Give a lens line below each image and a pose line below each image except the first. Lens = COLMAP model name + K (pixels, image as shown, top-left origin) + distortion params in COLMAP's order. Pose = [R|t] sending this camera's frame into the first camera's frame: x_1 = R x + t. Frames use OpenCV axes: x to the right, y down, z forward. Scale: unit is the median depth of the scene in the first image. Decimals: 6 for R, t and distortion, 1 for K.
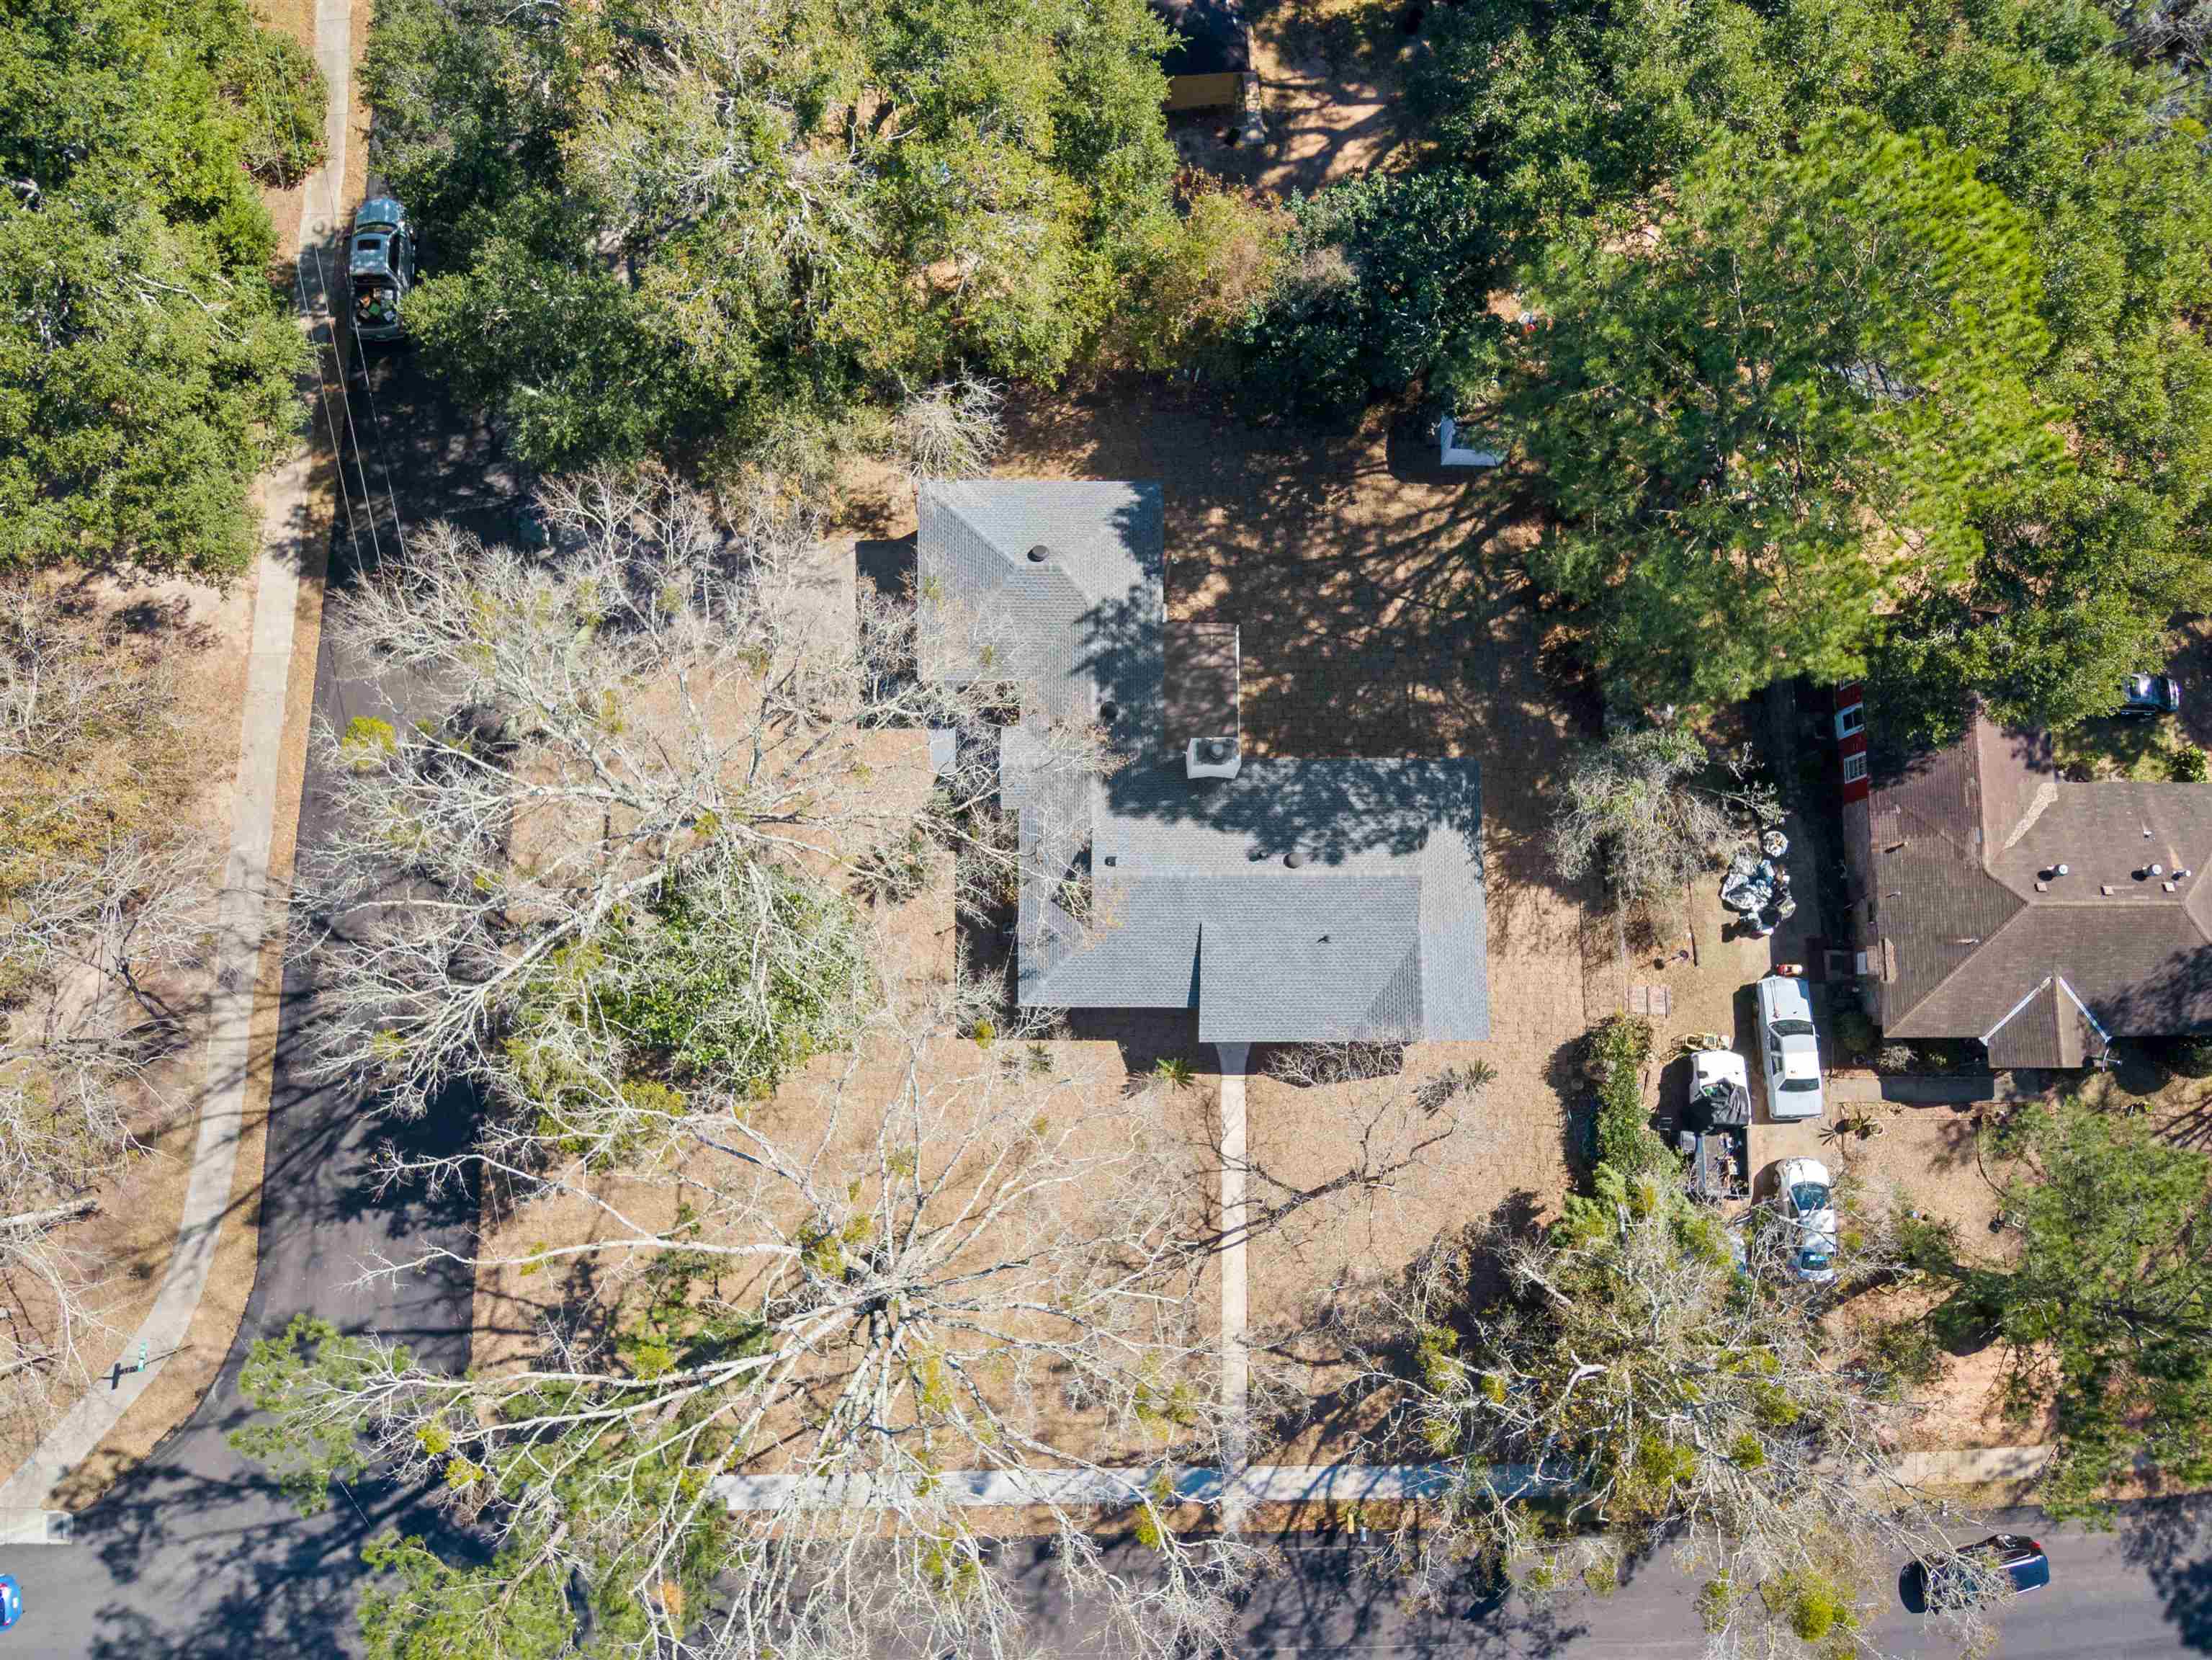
lens RADIAL K [[1348.3, 0, 1122.0], [0, 1348.3, 894.7], [0, 0, 1]] dist [0.096922, -0.132671]
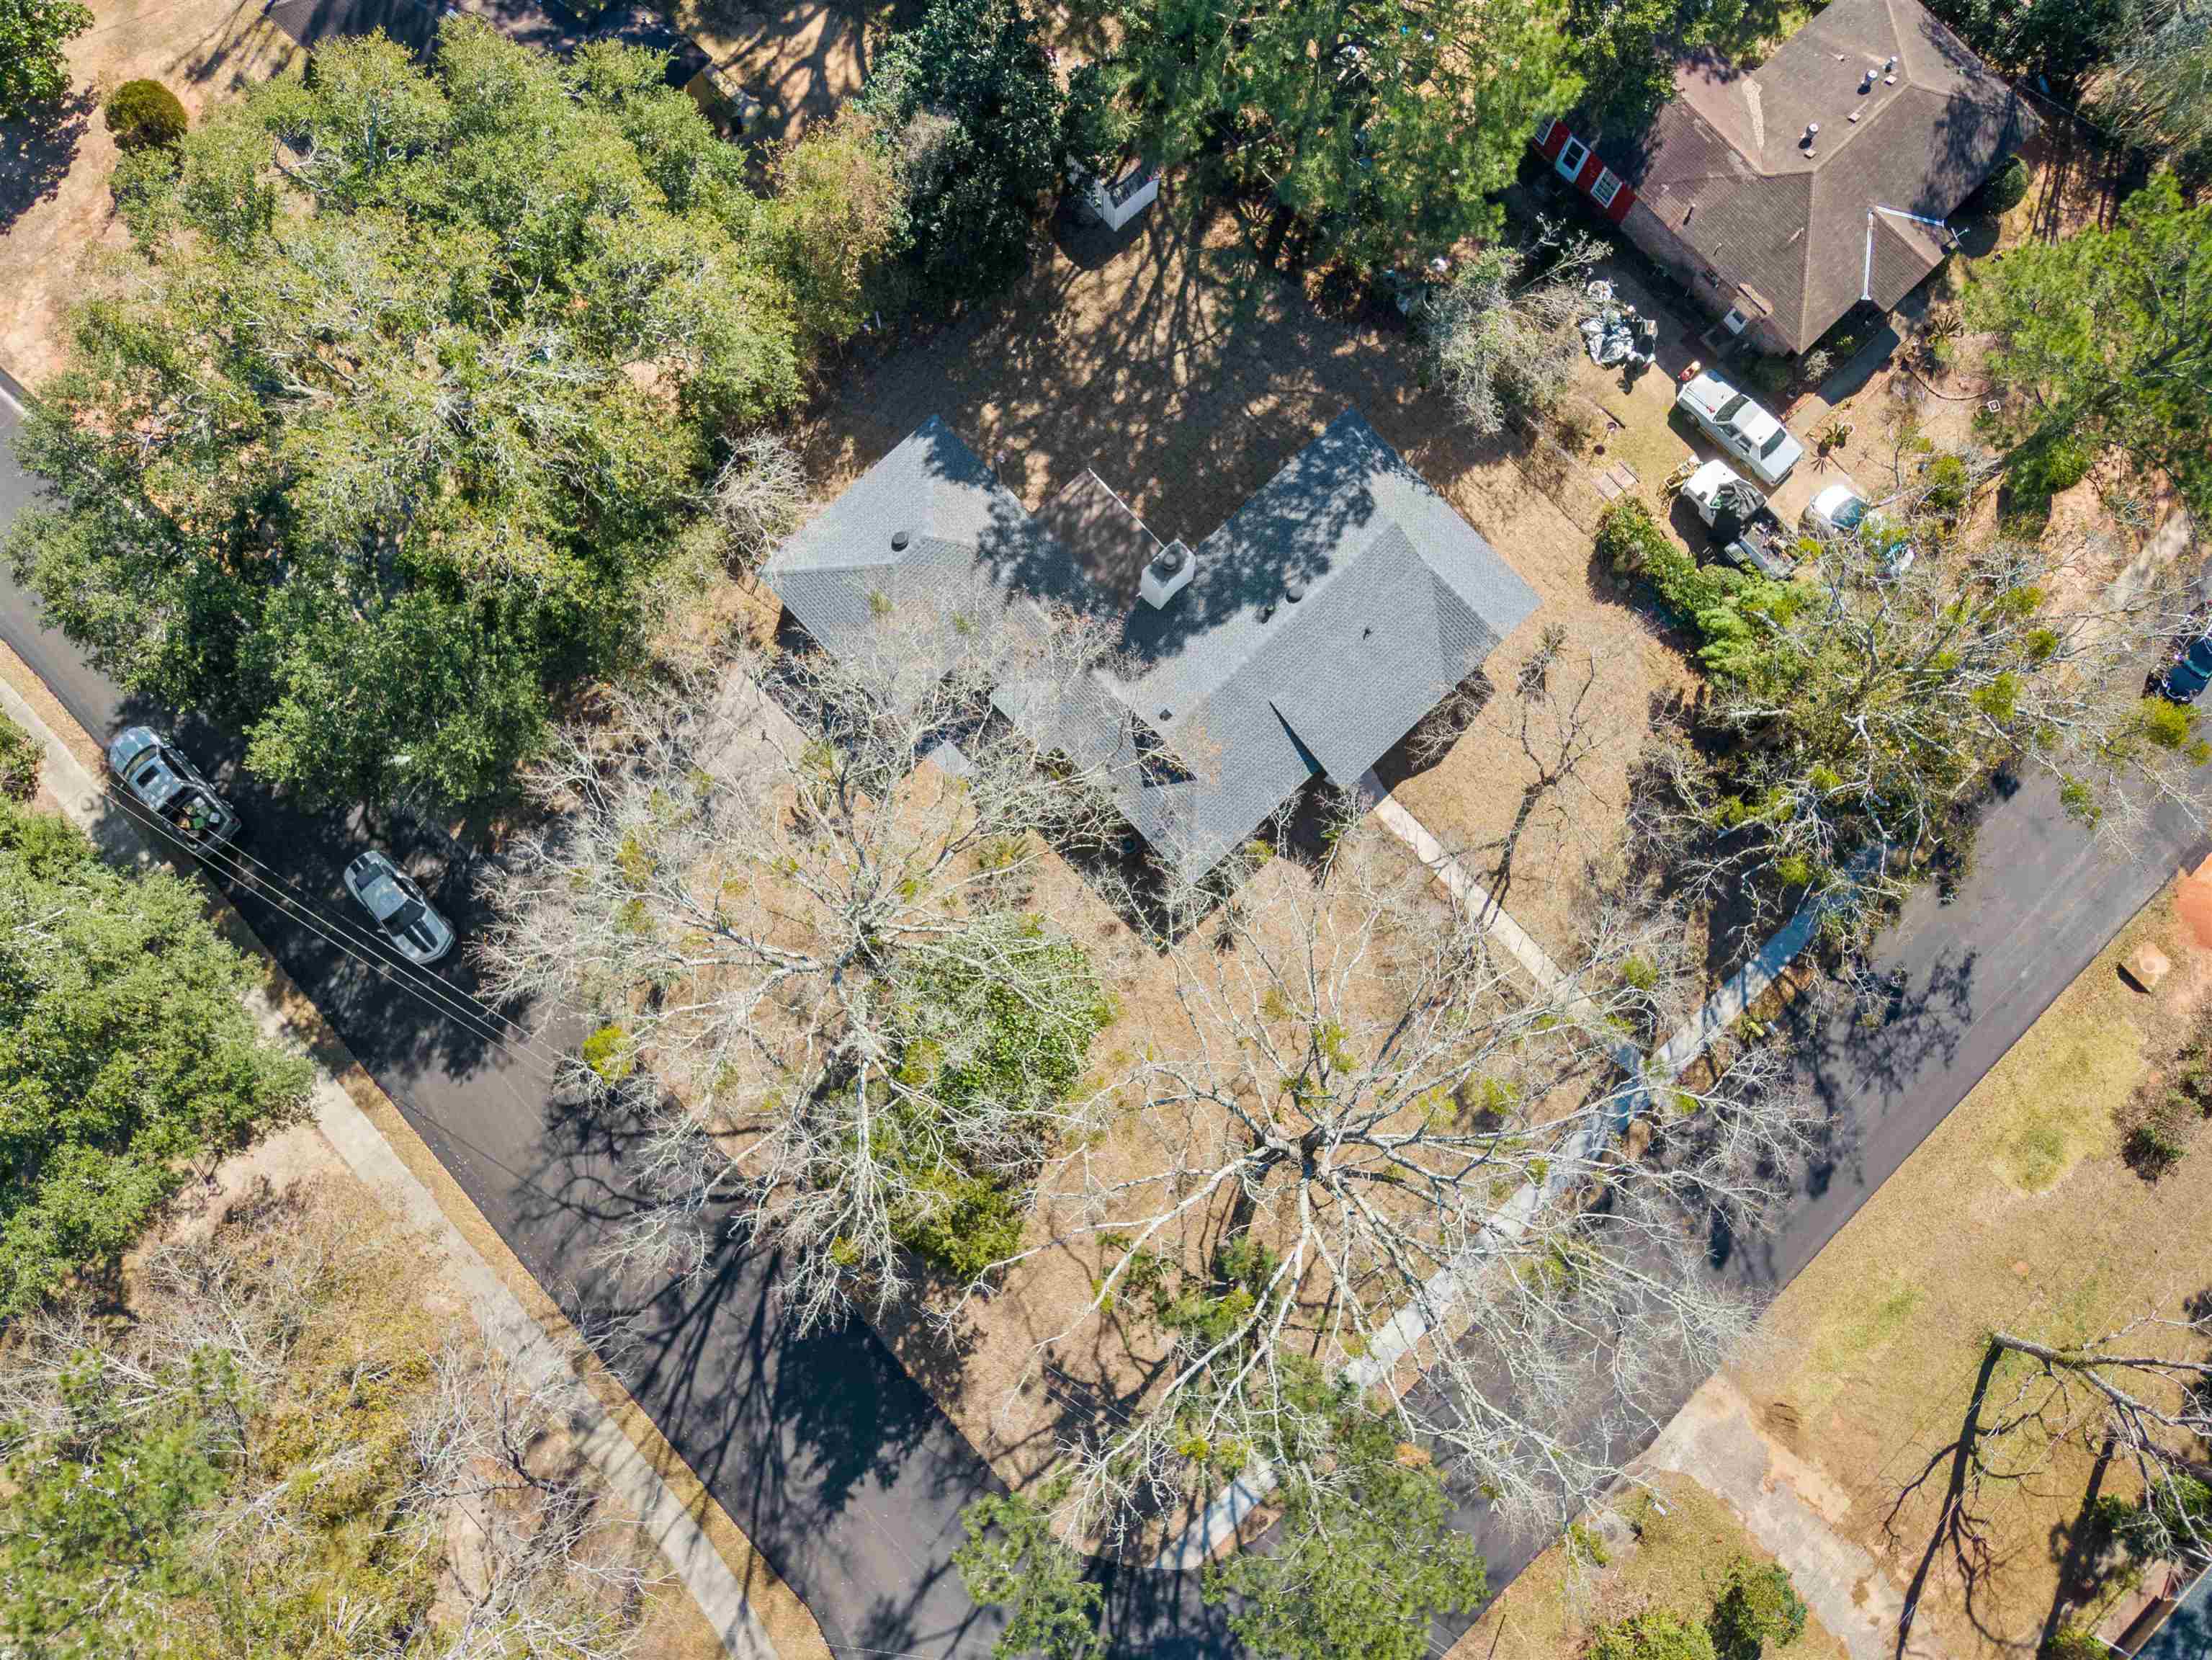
lens RADIAL K [[1348.3, 0, 1122.0], [0, 1348.3, 894.7], [0, 0, 1]] dist [0.096922, -0.132671]
pose [[0.729380, -0.679984, 0.075012, -0.187778], [0.679211, 0.732889, 0.039320, 0.011072], [-0.081713, 0.022270, 0.996407, -0.008272]]
